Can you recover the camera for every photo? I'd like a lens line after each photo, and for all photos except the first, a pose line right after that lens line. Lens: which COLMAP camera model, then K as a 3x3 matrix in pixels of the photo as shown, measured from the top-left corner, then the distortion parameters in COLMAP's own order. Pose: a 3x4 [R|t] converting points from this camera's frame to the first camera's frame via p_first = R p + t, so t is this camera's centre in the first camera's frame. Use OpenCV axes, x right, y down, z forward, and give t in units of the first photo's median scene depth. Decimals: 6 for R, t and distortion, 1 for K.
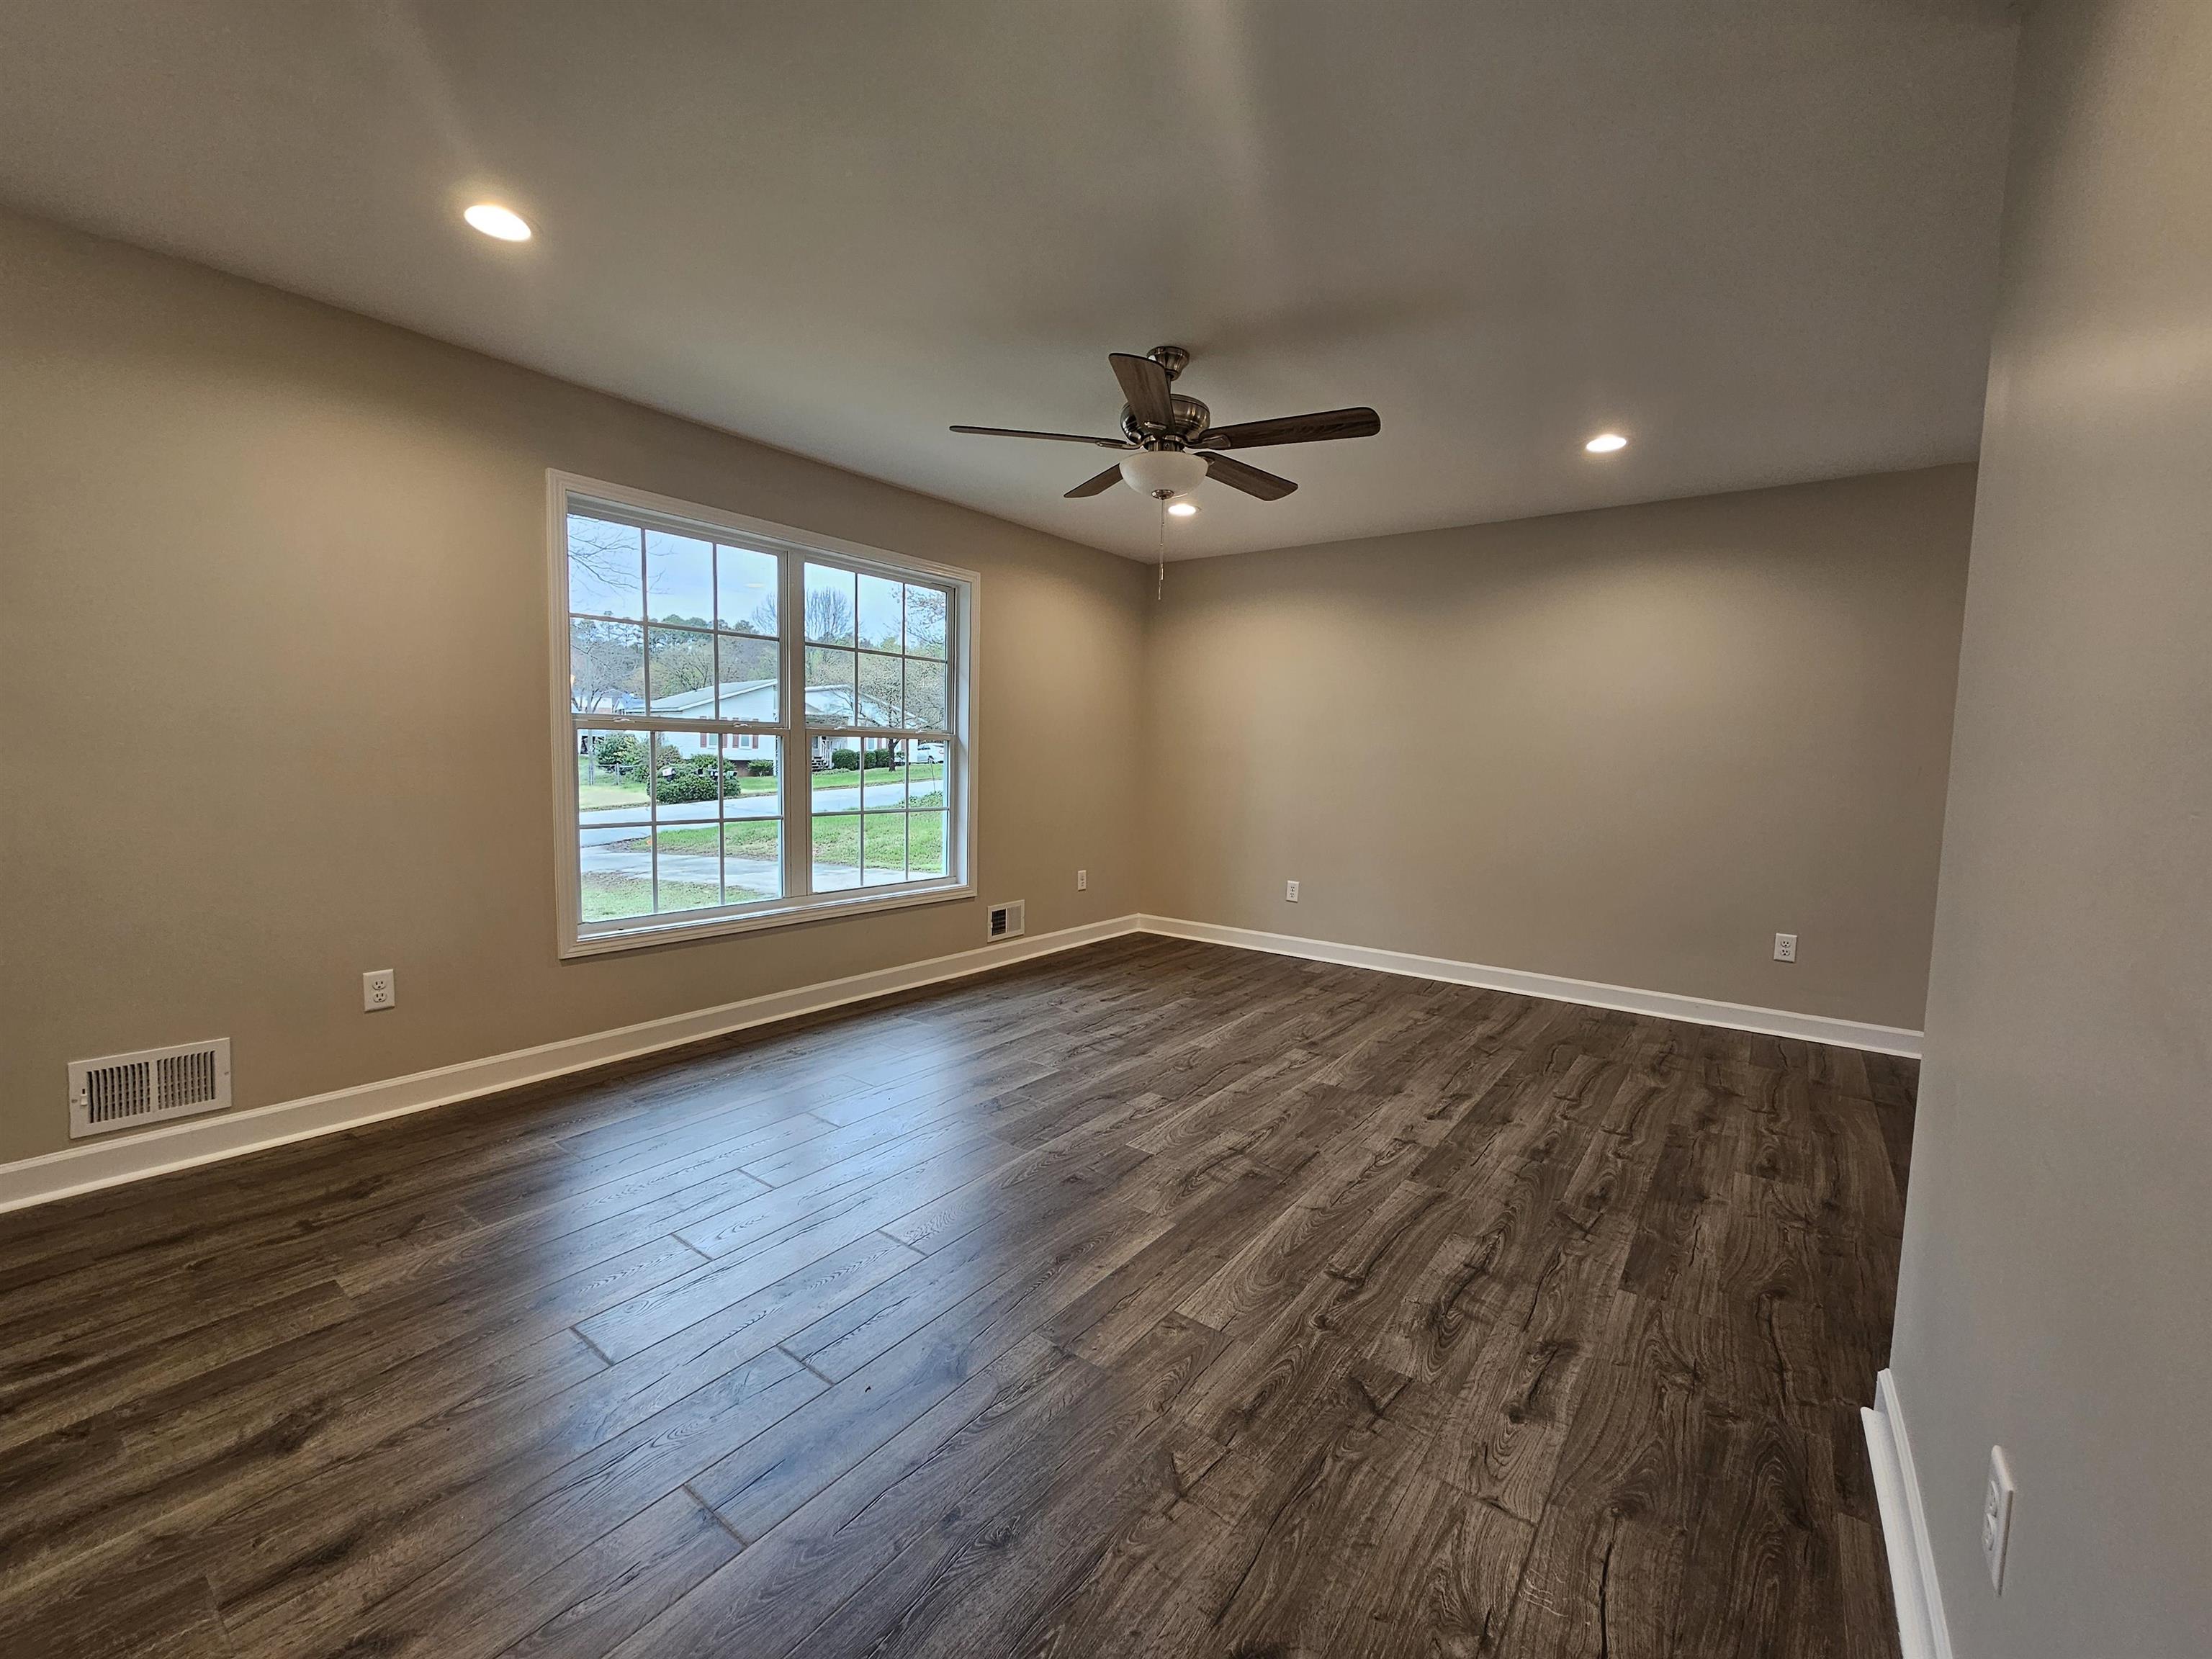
lens RADIAL K [[889.0, 0, 1101.4], [0, 889.0, 855.8], [0, 0, 1]] dist [0.010292, -0.000116]
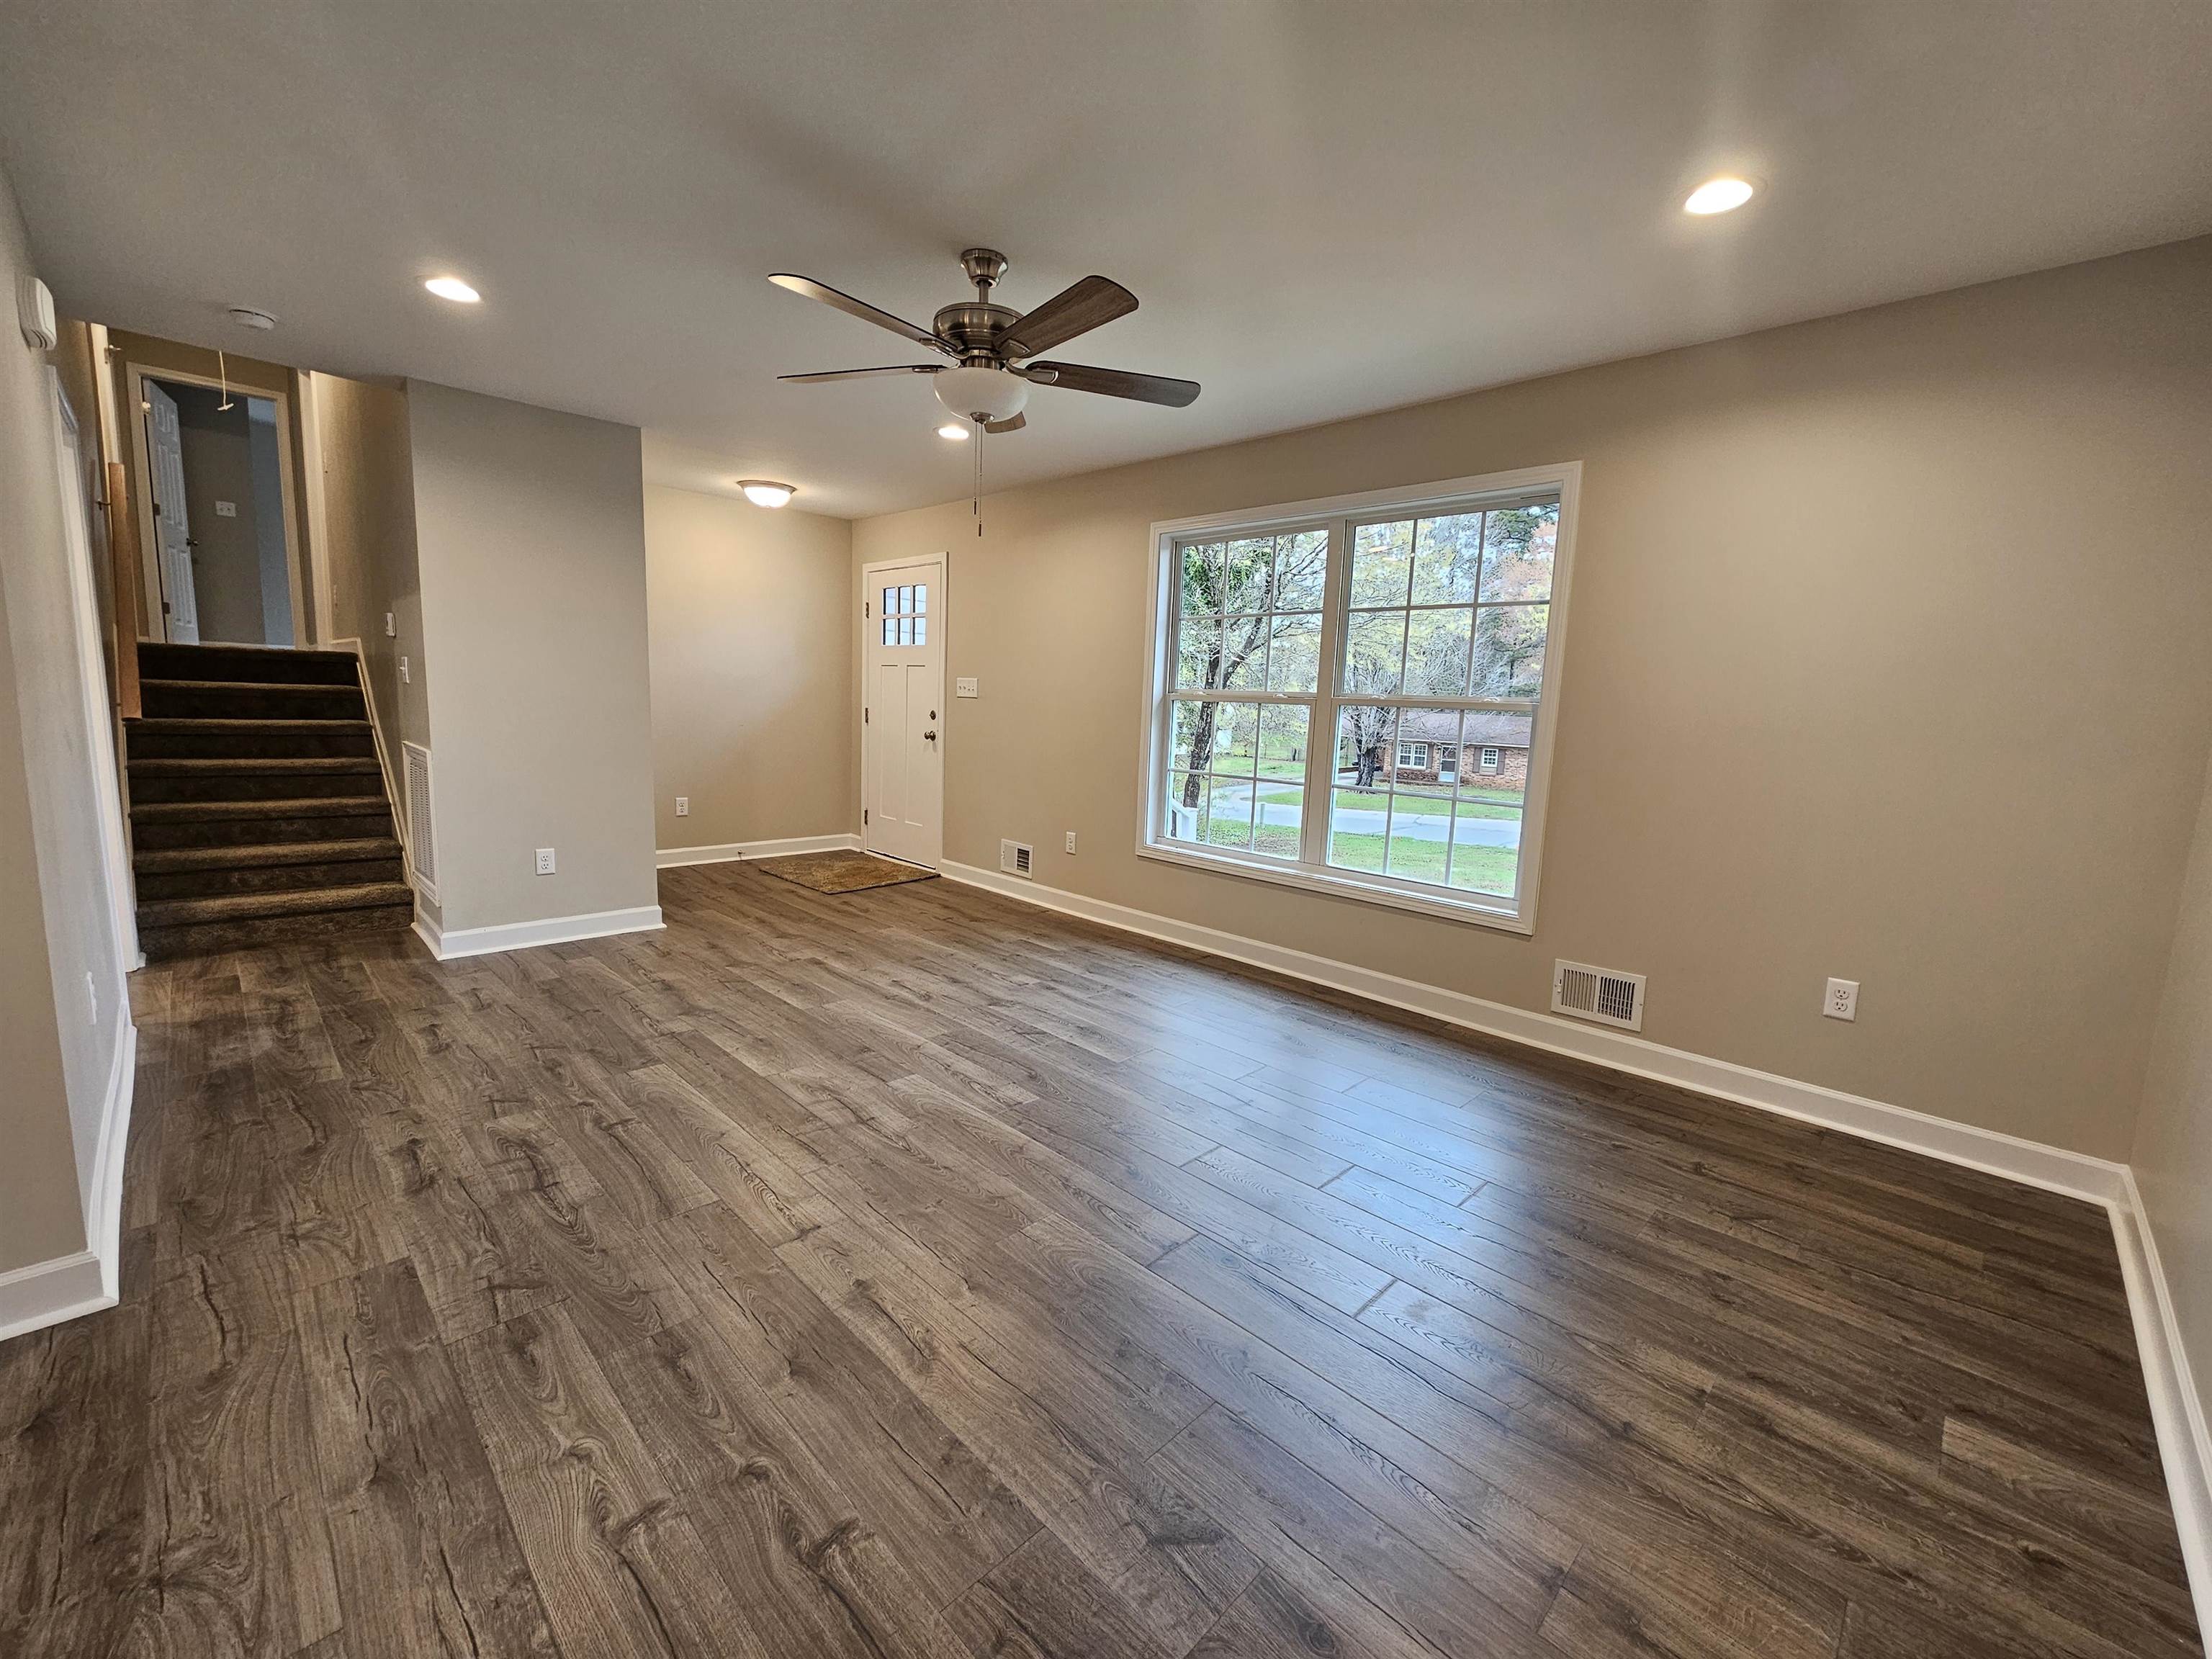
lens RADIAL K [[902.6, 0, 1123.5], [0, 902.6, 826.3], [0, 0, 1]] dist [-0.000580, 0.000566]
pose [[-0.119543, 0.103765, -0.987392, 1.099025], [-0.157085, 0.980020, 0.122009, -0.138387], [0.980323, 0.169689, -0.100855, 1.406850]]
